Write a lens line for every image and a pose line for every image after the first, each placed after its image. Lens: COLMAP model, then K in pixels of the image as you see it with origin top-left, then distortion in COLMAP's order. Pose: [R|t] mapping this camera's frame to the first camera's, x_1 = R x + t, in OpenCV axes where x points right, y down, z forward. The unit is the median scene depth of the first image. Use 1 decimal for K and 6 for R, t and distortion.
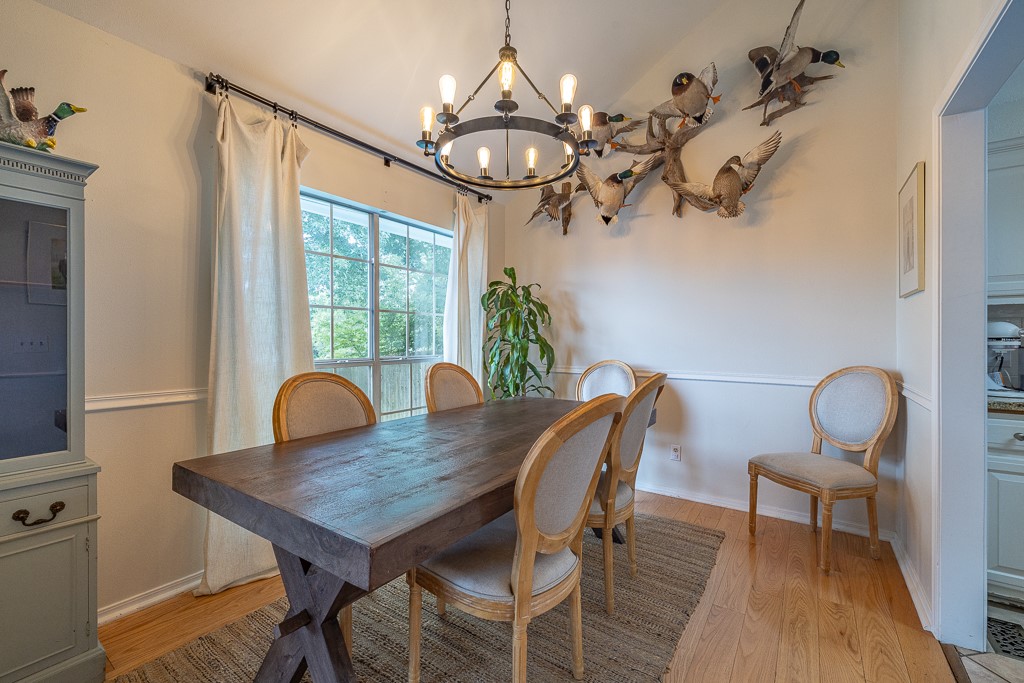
lens RADIAL K [[443.0, 0, 509.8], [0, 443.0, 343.1], [0, 0, 1]] dist [0.000919, 0.000858]
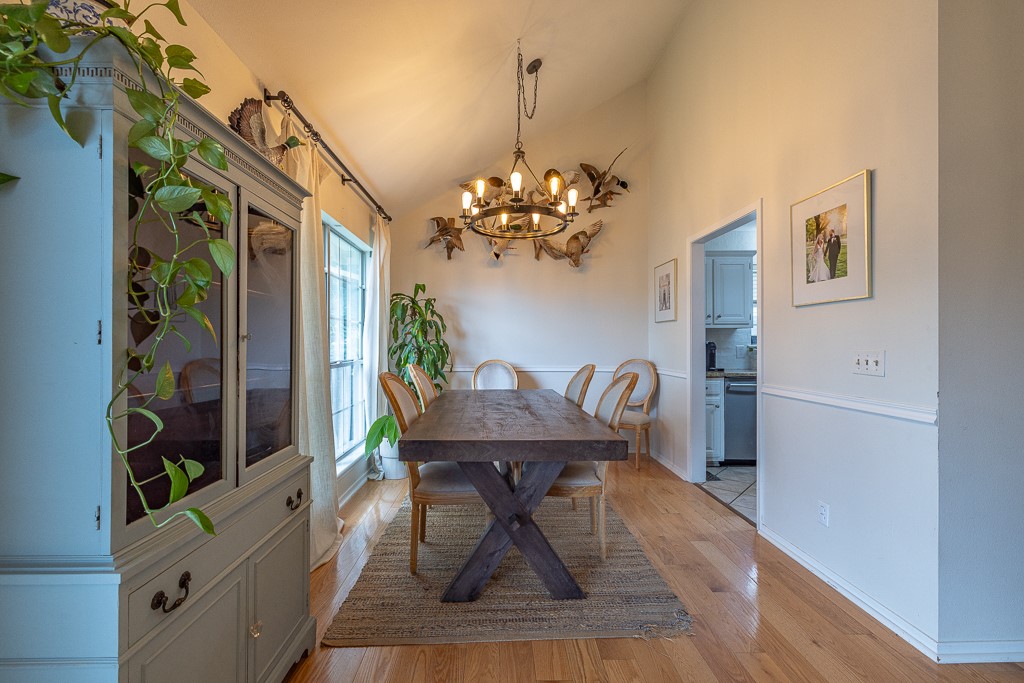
lens RADIAL K [[443.0, 0, 527.3], [0, 443.0, 345.6], [0, 0, 1]] dist [0.000919, 0.000858]
pose [[0.781887, -0.001890, 0.623417, -0.597199], [0.006085, 0.999971, -0.004600, 0.001727], [-0.623391, 0.007391, 0.781876, -0.118773]]
